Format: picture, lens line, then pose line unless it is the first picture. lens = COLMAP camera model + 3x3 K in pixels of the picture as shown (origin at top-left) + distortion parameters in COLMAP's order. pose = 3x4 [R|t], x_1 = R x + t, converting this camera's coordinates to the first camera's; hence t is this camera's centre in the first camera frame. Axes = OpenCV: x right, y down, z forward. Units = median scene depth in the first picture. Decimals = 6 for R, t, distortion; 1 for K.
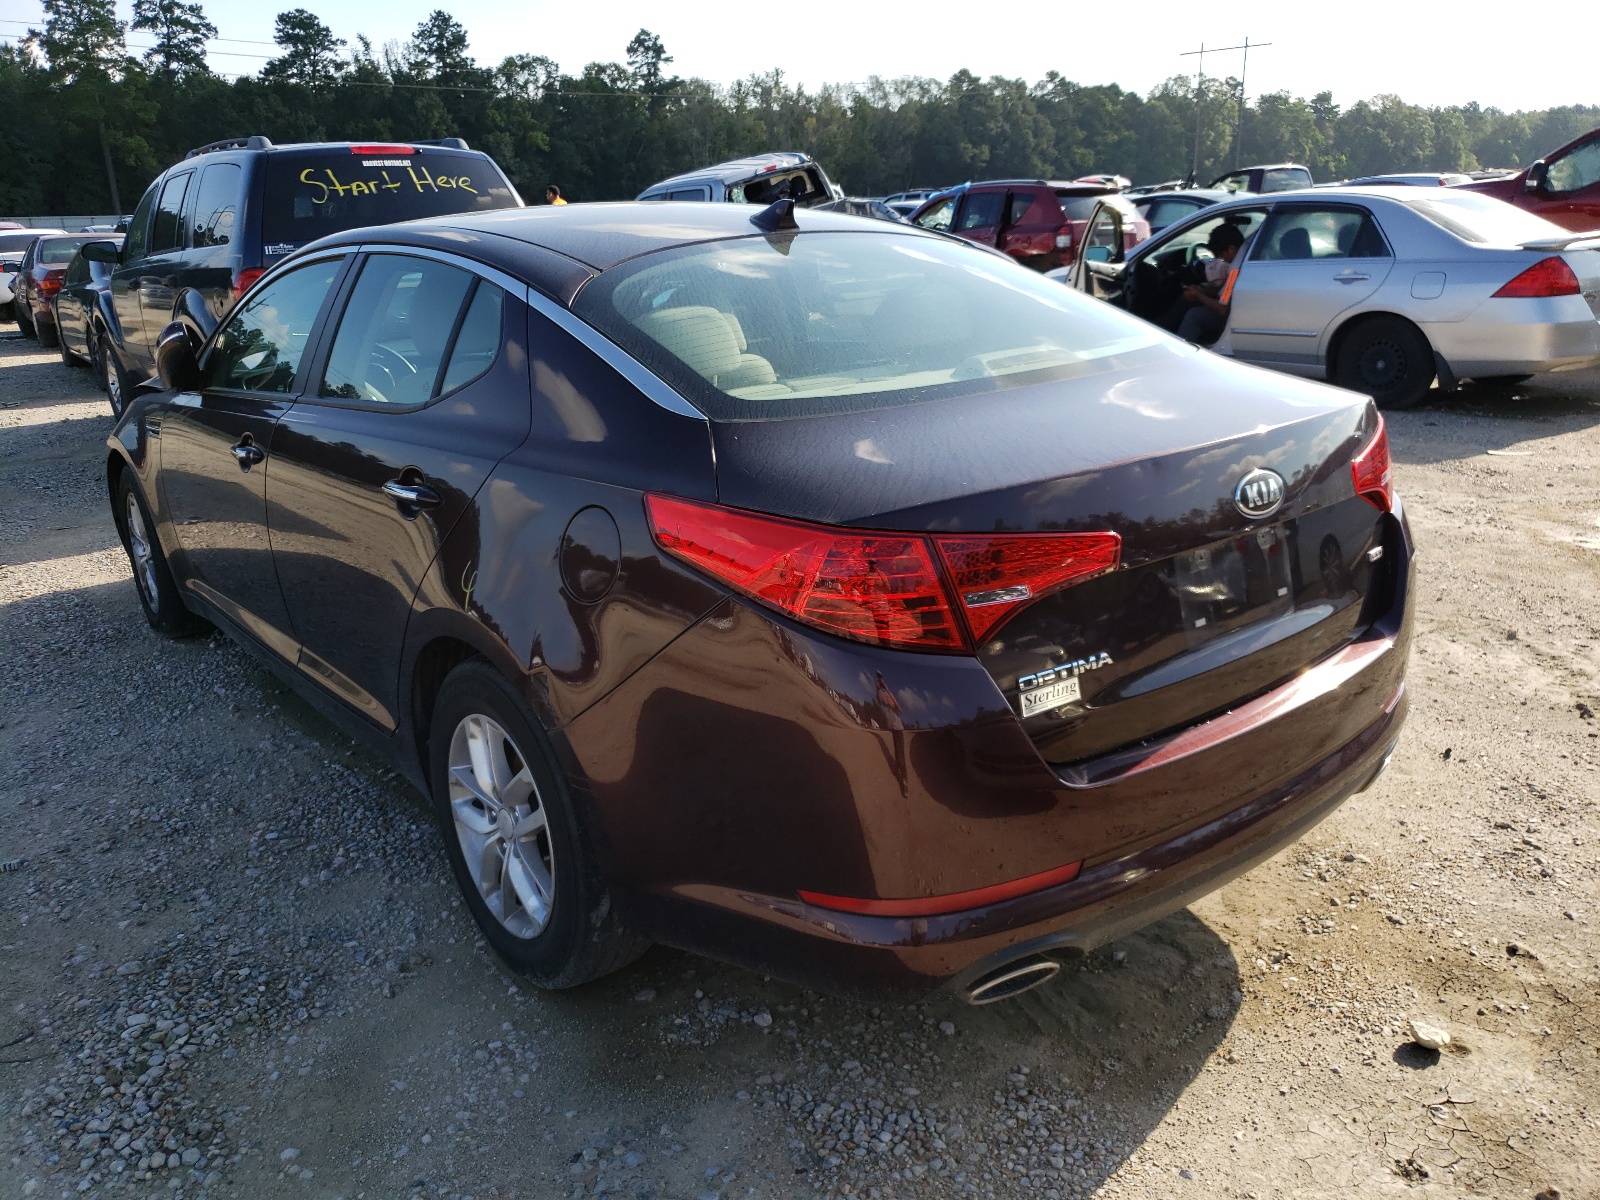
lens RADIAL K [[1234.5, 0, 799.8], [0, 1234.5, 600.3], [0, 0, 1]] dist [-0.000043, -0.000519]
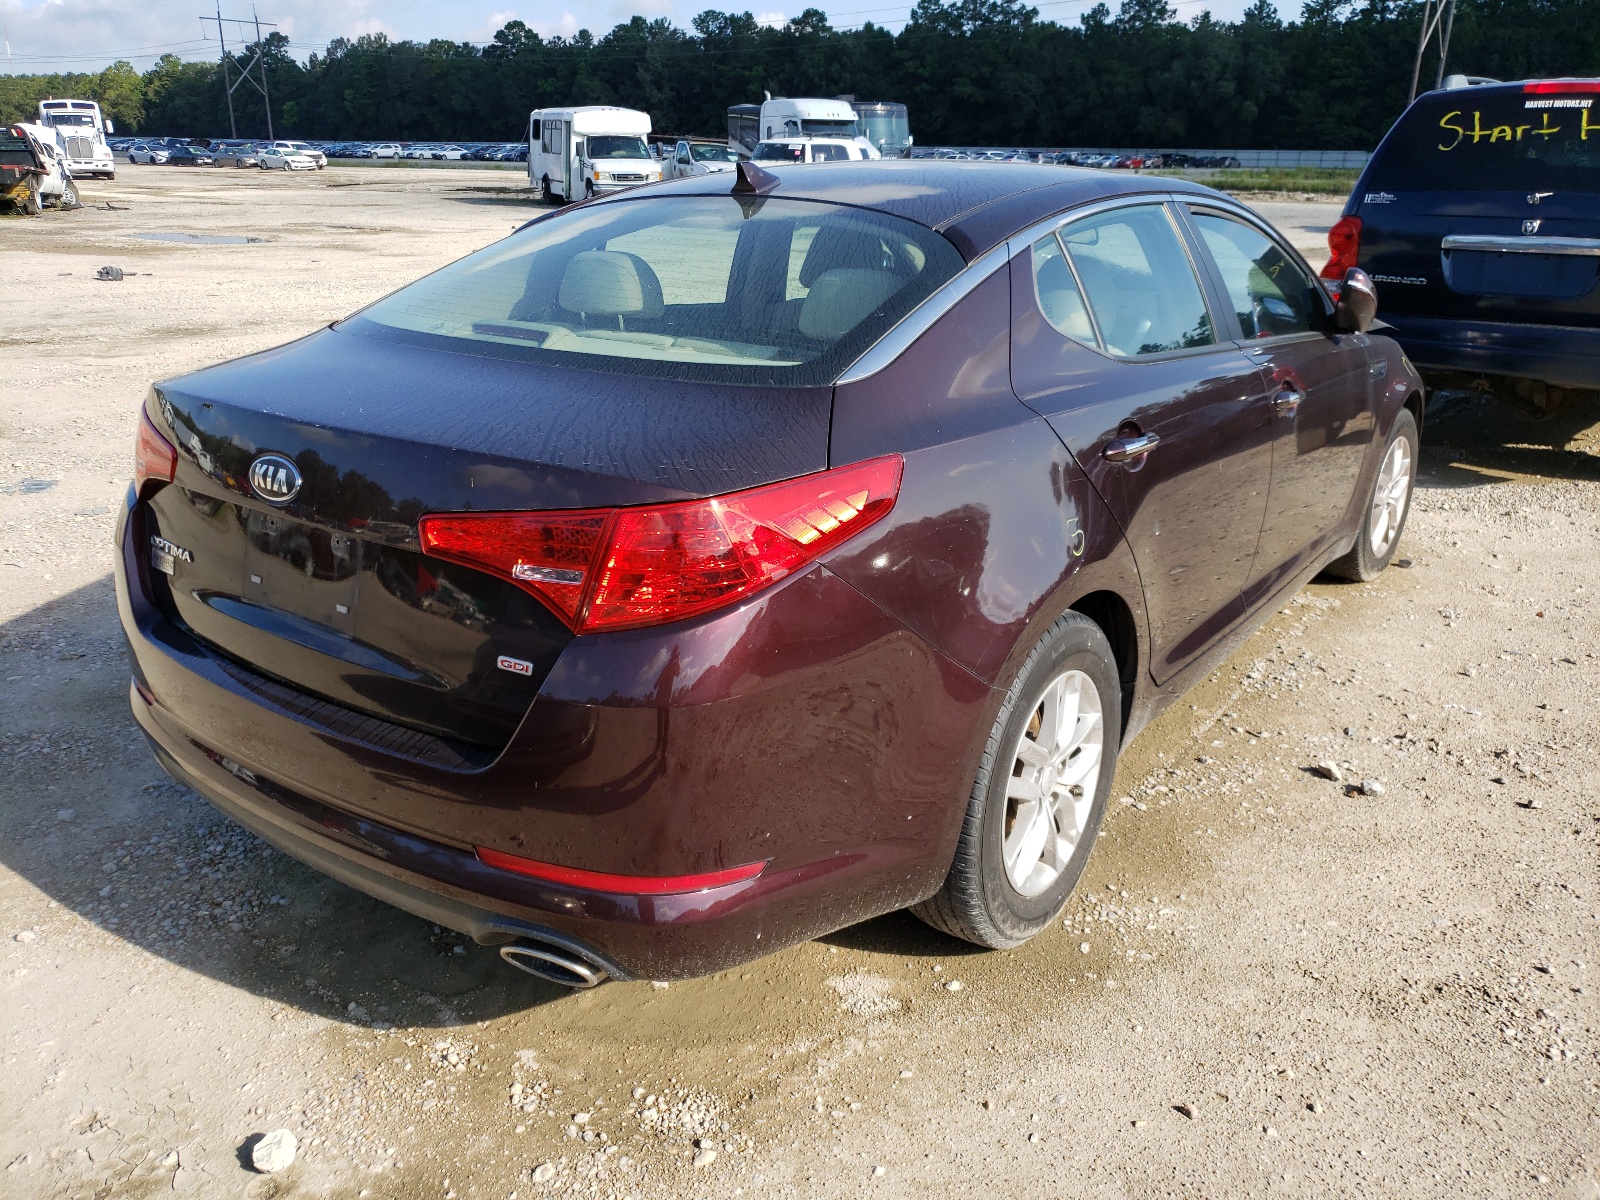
lens RADIAL K [[1234.5, 0, 800.0], [0, 1234.5, 600.1], [0, 0, 1]] dist [-0.000043, -0.000519]
pose [[0.256344, 0.350798, -0.900682, 0.418802], [-0.310210, 0.912384, 0.267067, -0.115147], [0.915455, 0.210940, 0.342706, 0.325042]]
